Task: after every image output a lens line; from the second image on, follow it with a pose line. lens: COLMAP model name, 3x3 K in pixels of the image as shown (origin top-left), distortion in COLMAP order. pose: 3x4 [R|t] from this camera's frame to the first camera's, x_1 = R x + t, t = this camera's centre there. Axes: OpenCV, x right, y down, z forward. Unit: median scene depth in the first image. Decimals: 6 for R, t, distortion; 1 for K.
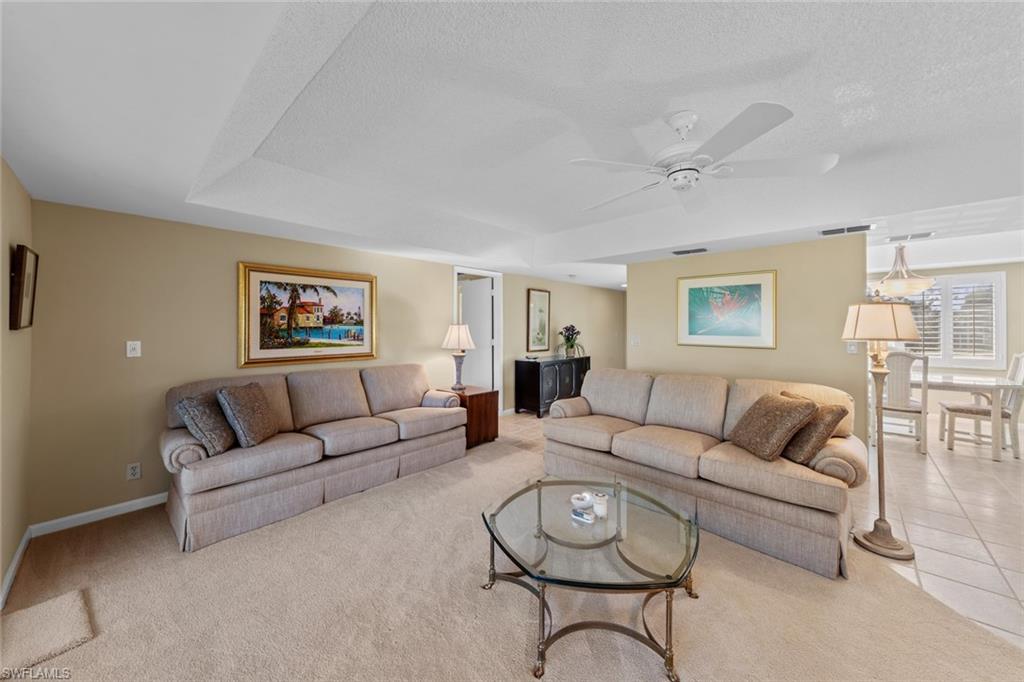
lens RADIAL K [[358.0, 0, 514.7], [0, 358.0, 330.1], [0, 0, 1]] dist [0.000443, -0.000098]
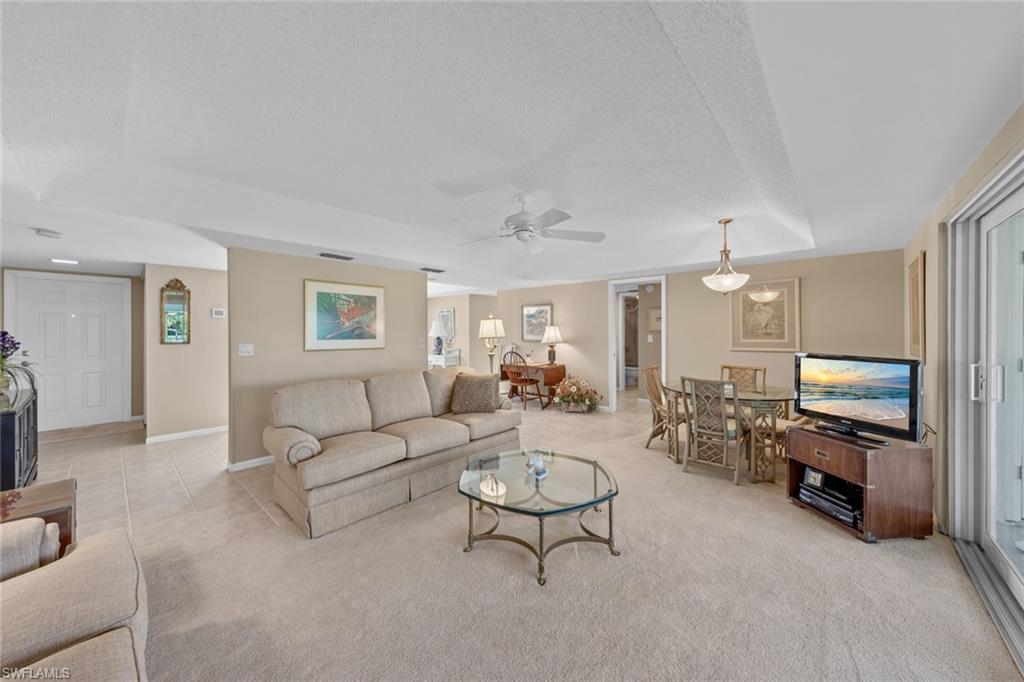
lens RADIAL K [[360.5, 0, 512.4], [0, 360.5, 335.5], [0, 0, 1]] dist [0.000138, 0.000018]
pose [[-0.011930, -0.015353, 0.999811, -0.553755], [0.010517, 0.999825, 0.015479, -0.008538], [-0.999874, 0.010699, -0.011767, 0.536779]]
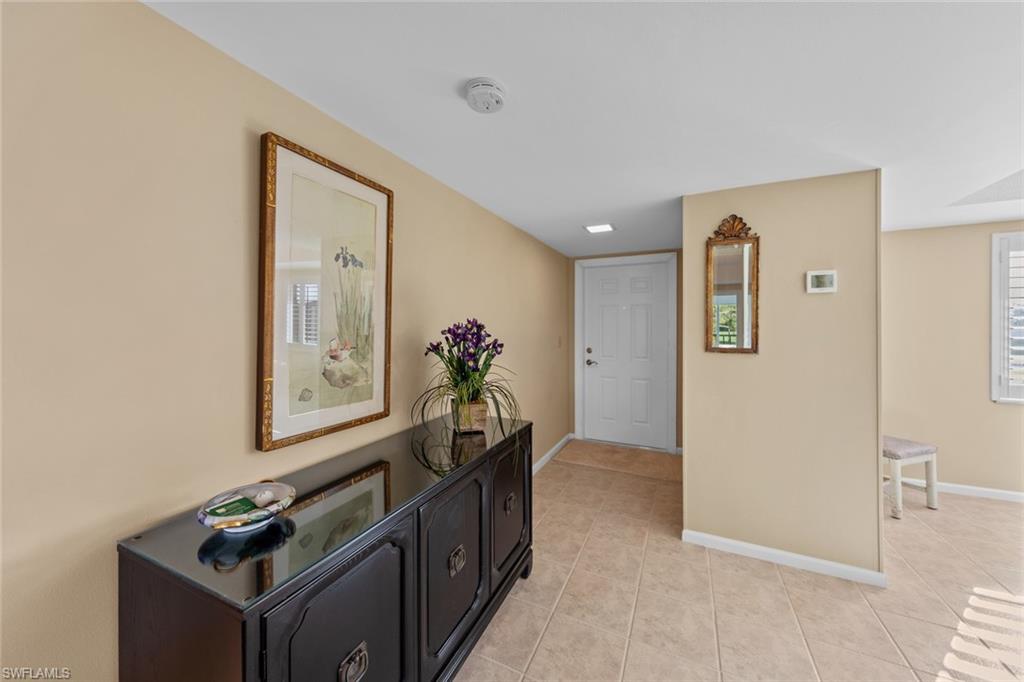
lens RADIAL K [[360.4, 0, 510.7], [0, 360.4, 329.4], [0, 0, 1]] dist [-0.027880, -0.000083]
pose [[0.960002, 0.000525, 0.279991, 0.182180], [0.000141, 0.999997, -0.002358, -0.009807], [-0.279991, 0.002303, 0.960000, 1.211800]]
